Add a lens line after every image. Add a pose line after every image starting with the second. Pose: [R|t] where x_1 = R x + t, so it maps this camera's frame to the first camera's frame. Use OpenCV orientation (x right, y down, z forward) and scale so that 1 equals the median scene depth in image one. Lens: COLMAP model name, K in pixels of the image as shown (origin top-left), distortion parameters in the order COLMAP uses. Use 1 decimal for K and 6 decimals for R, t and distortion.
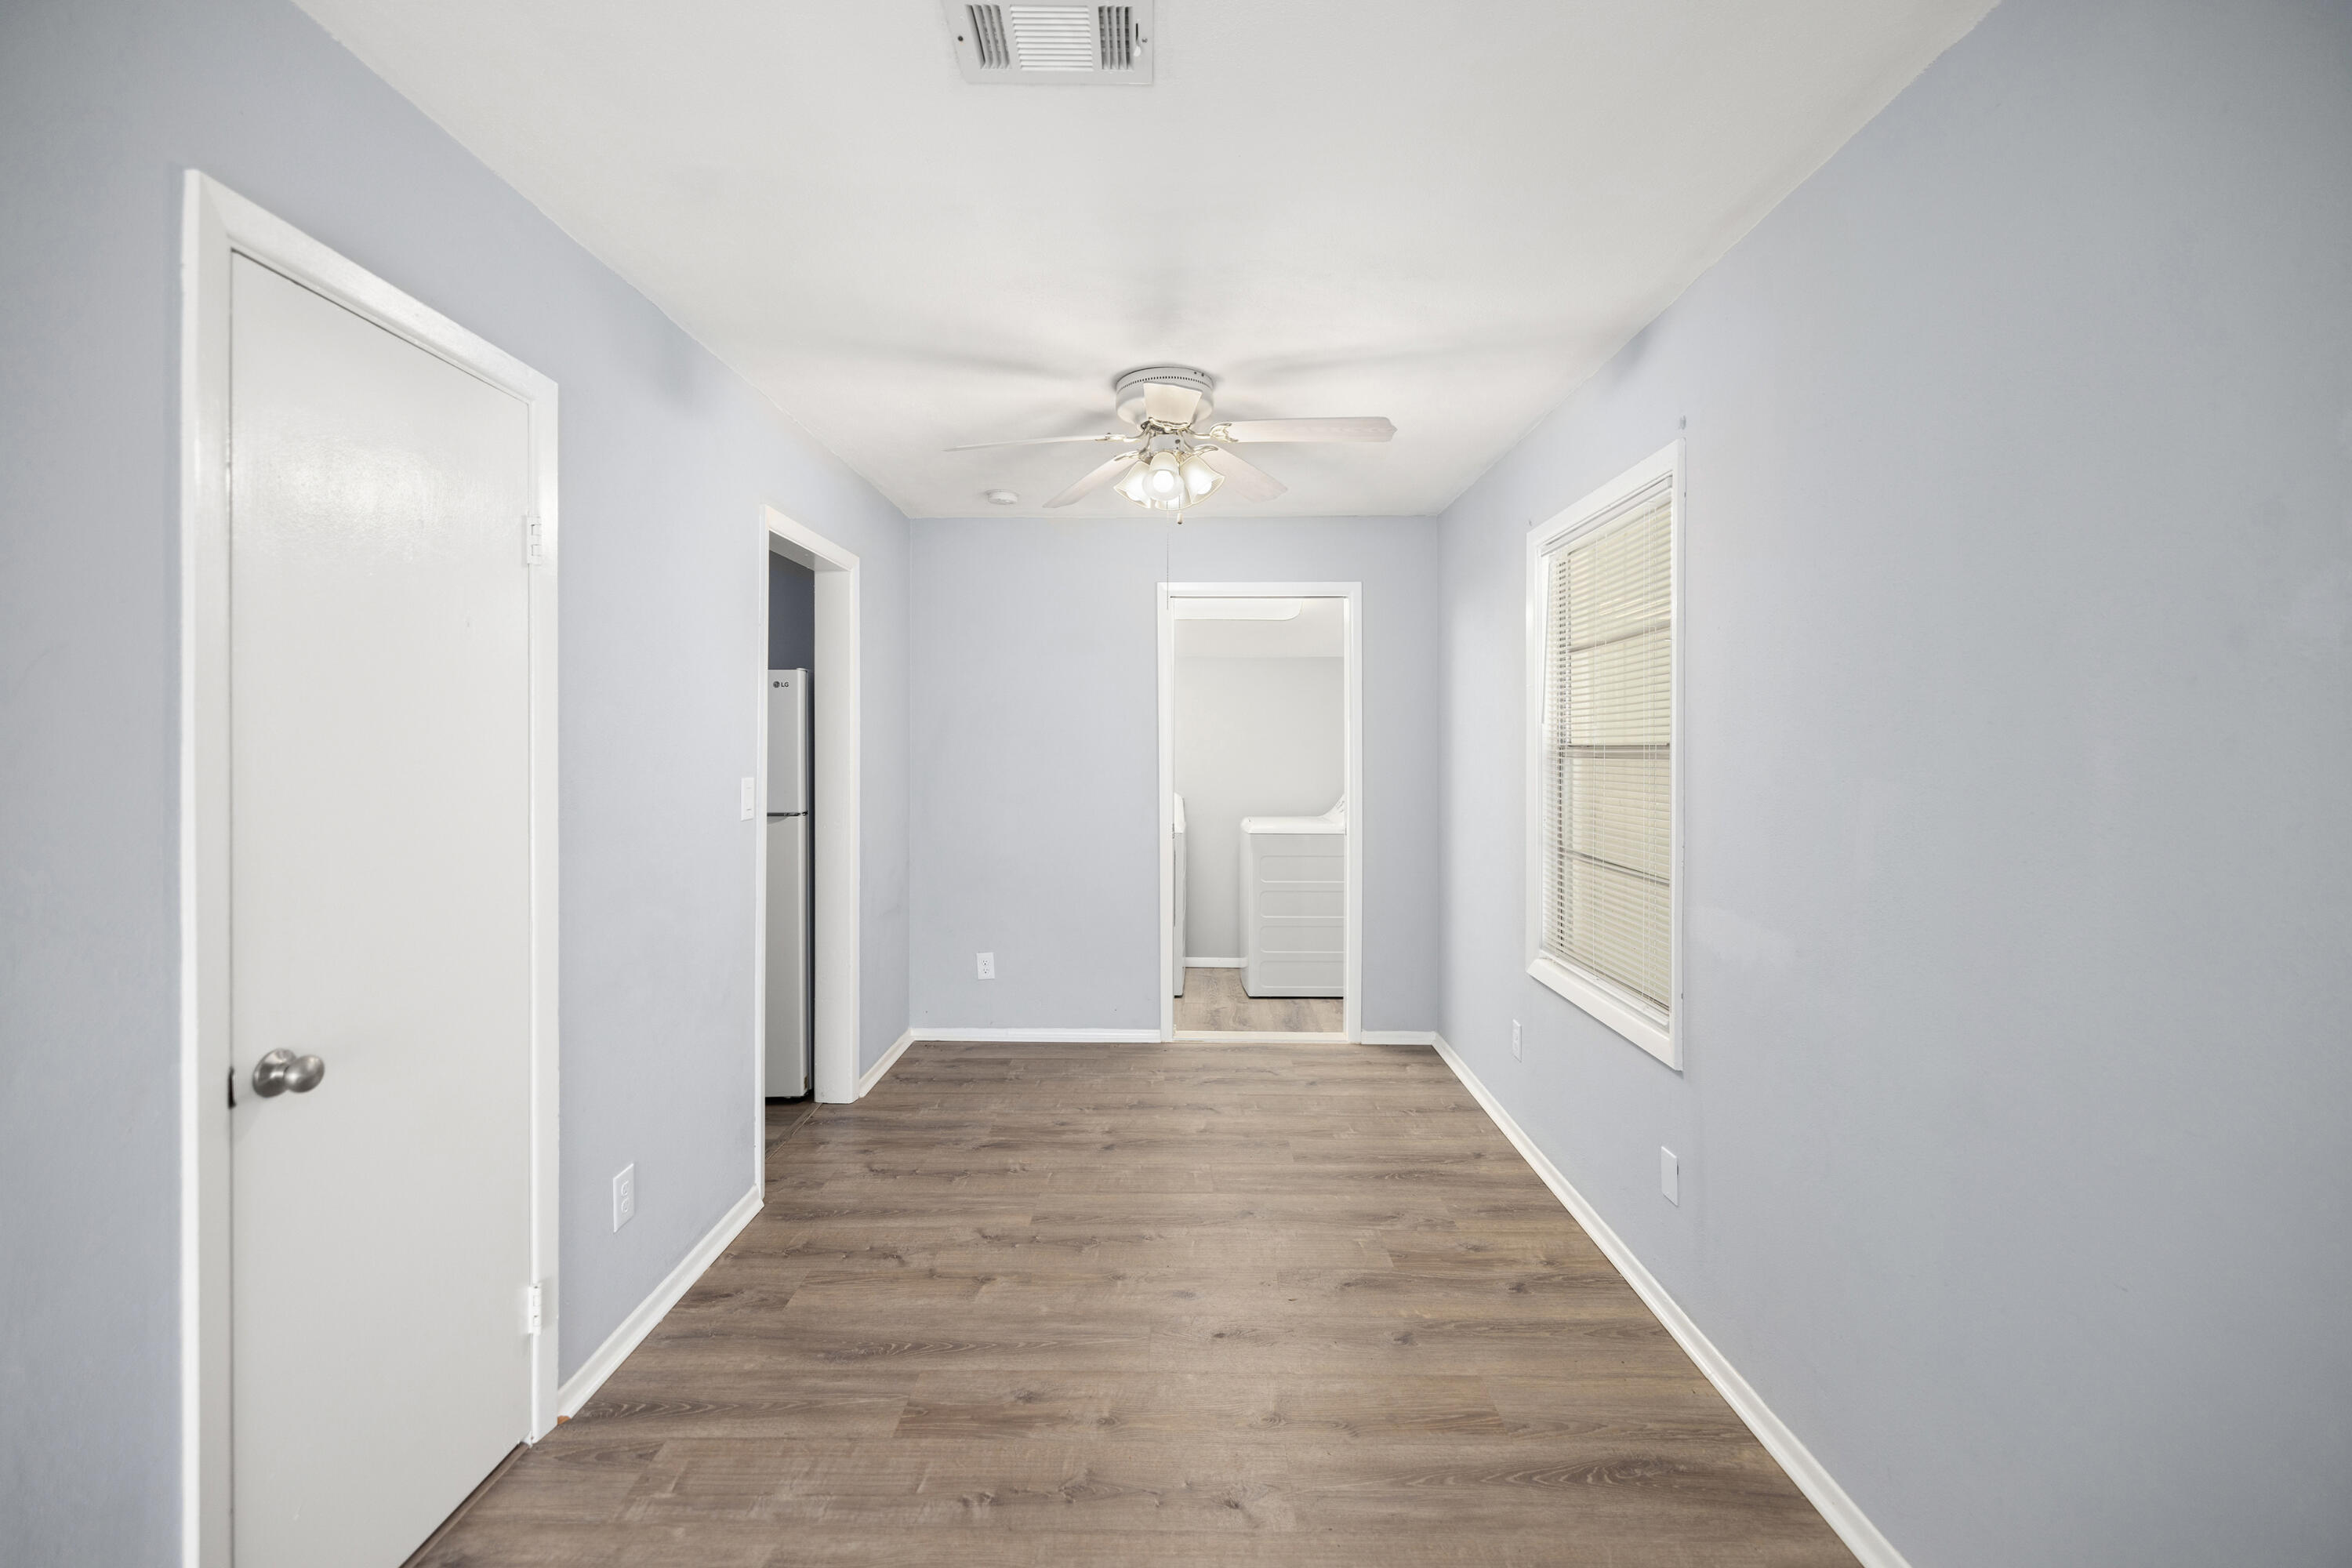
lens RADIAL K [[1014.8, 0, 1185.5], [0, 1014.8, 766.9], [0, 0, 1]] dist [0.001497, 0.000612]
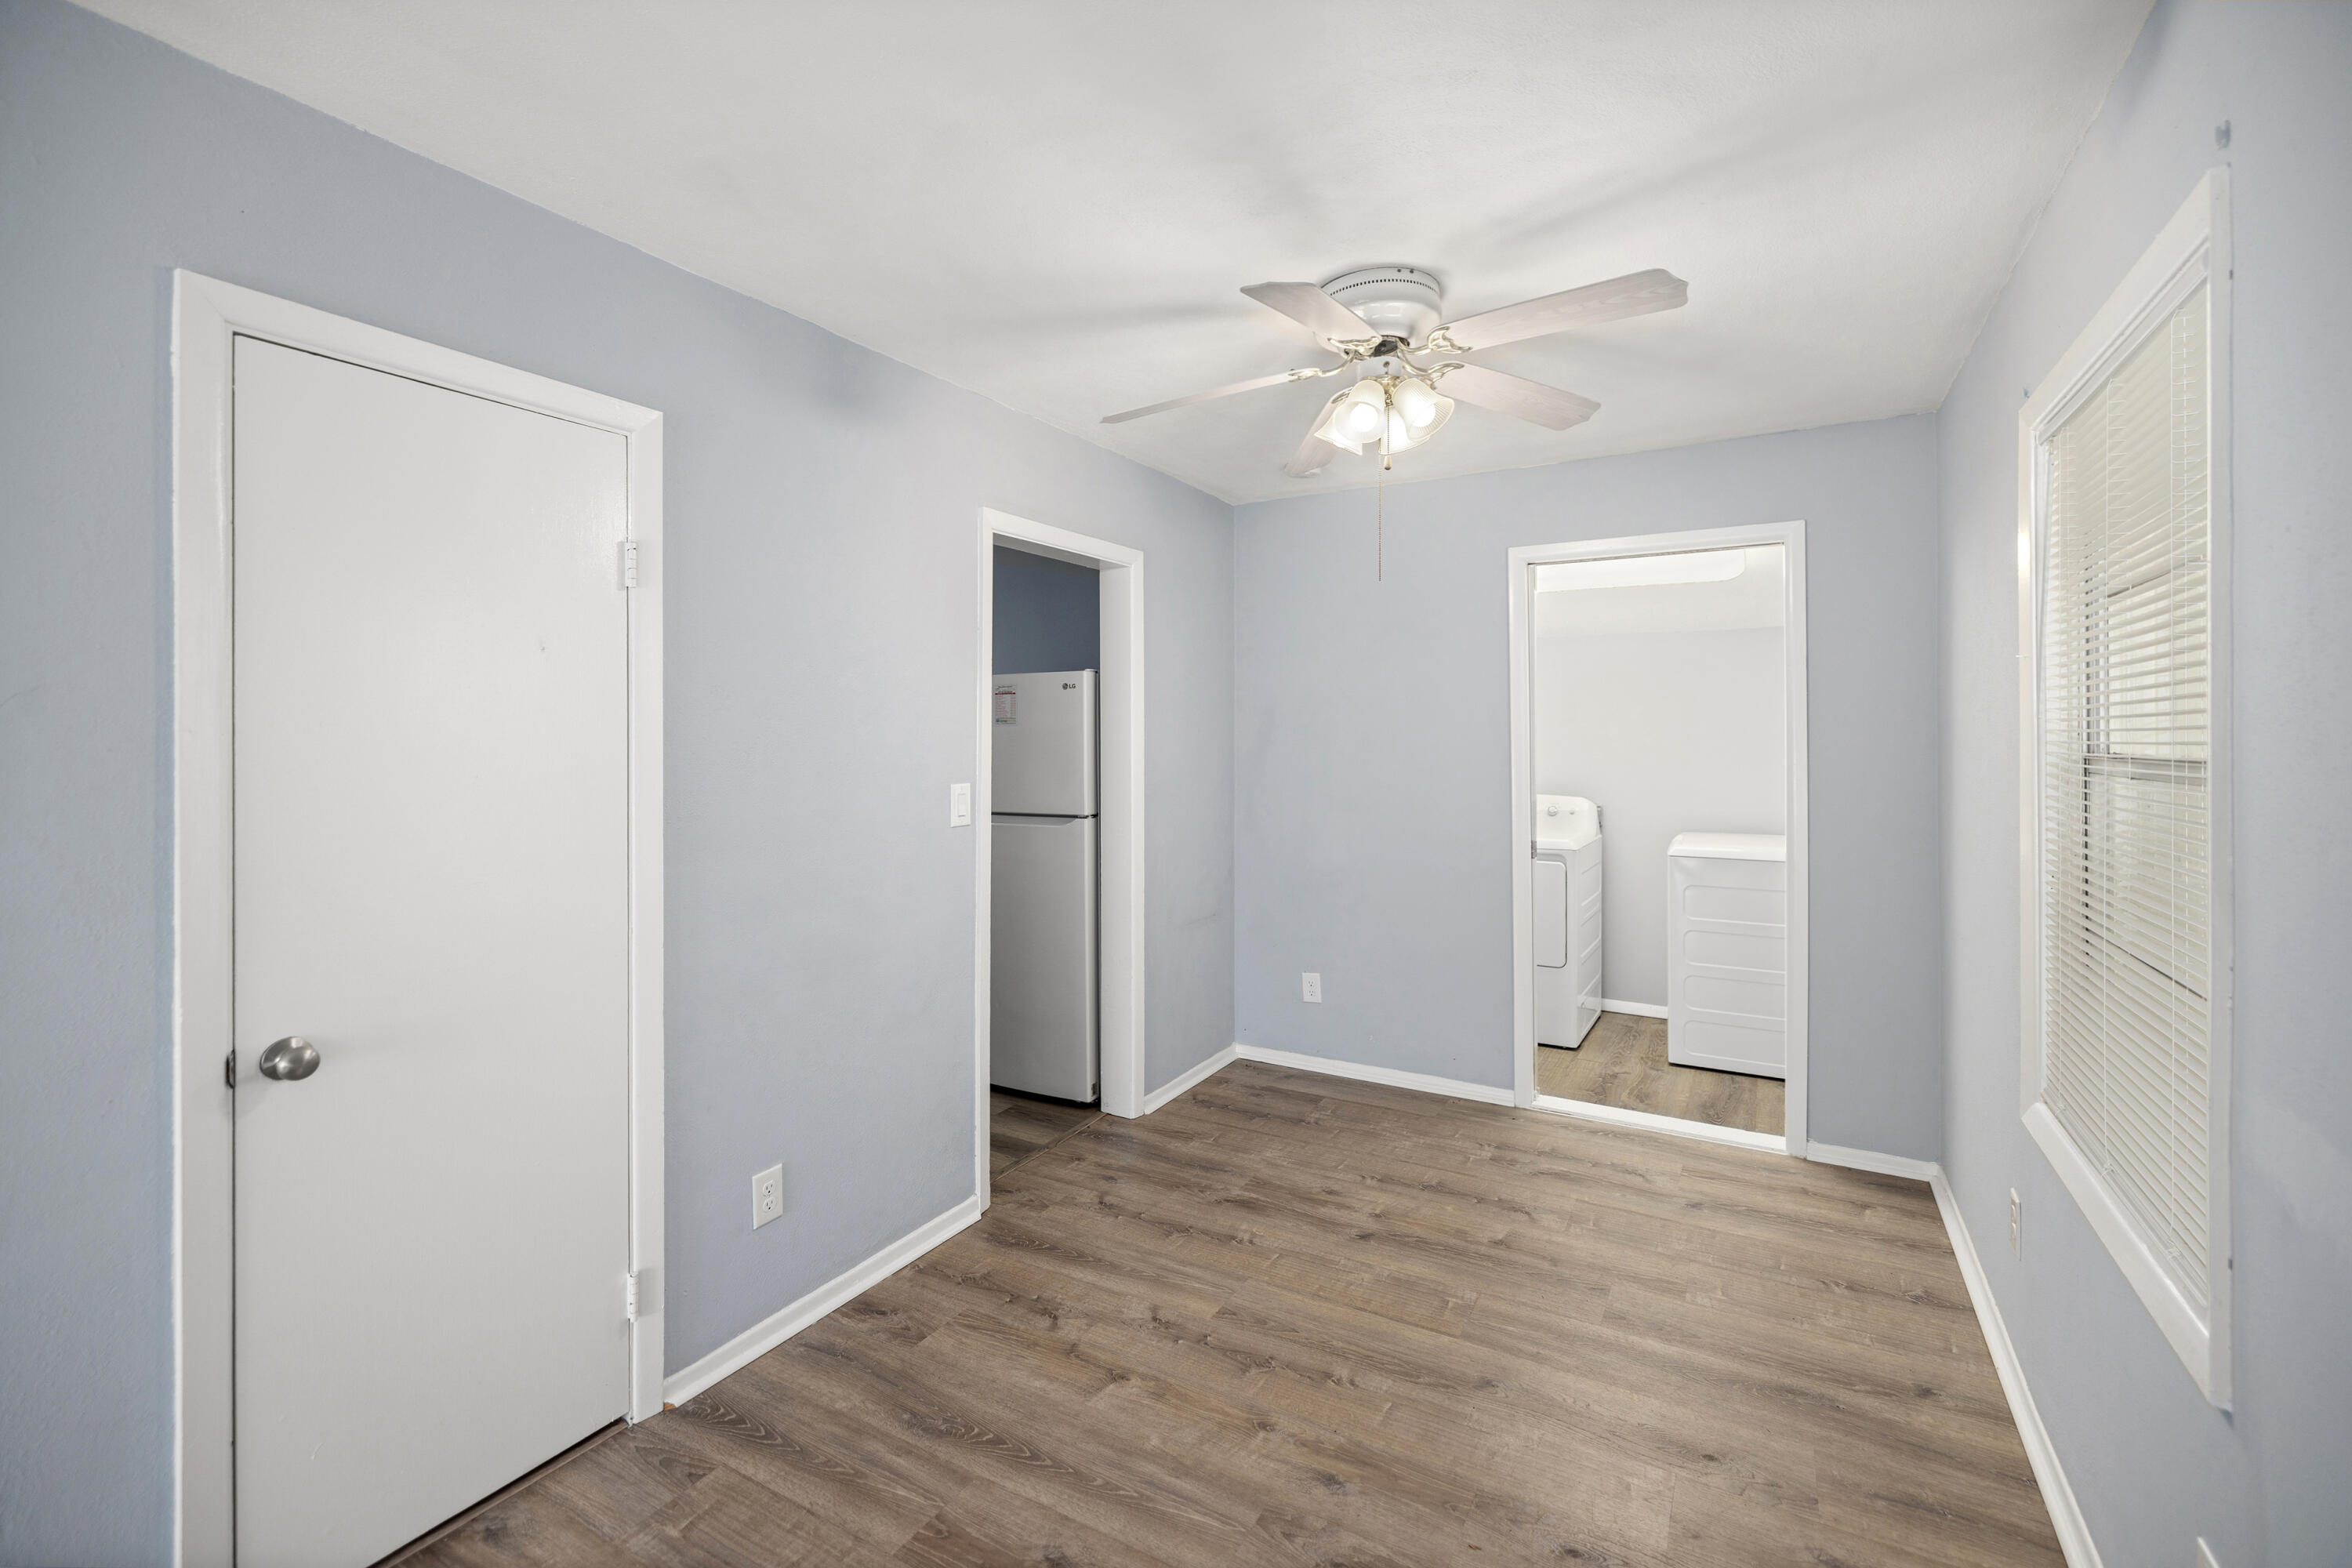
lens RADIAL K [[1014.8, 0, 1158.2], [0, 1014.8, 745.0], [0, 0, 1]] dist [0.001497, 0.000612]
pose [[0.863566, 0.002867, -0.504228, 0.228626], [-0.008109, 0.999933, -0.008201, -0.019828], [0.504171, 0.011171, 0.863532, 0.233359]]
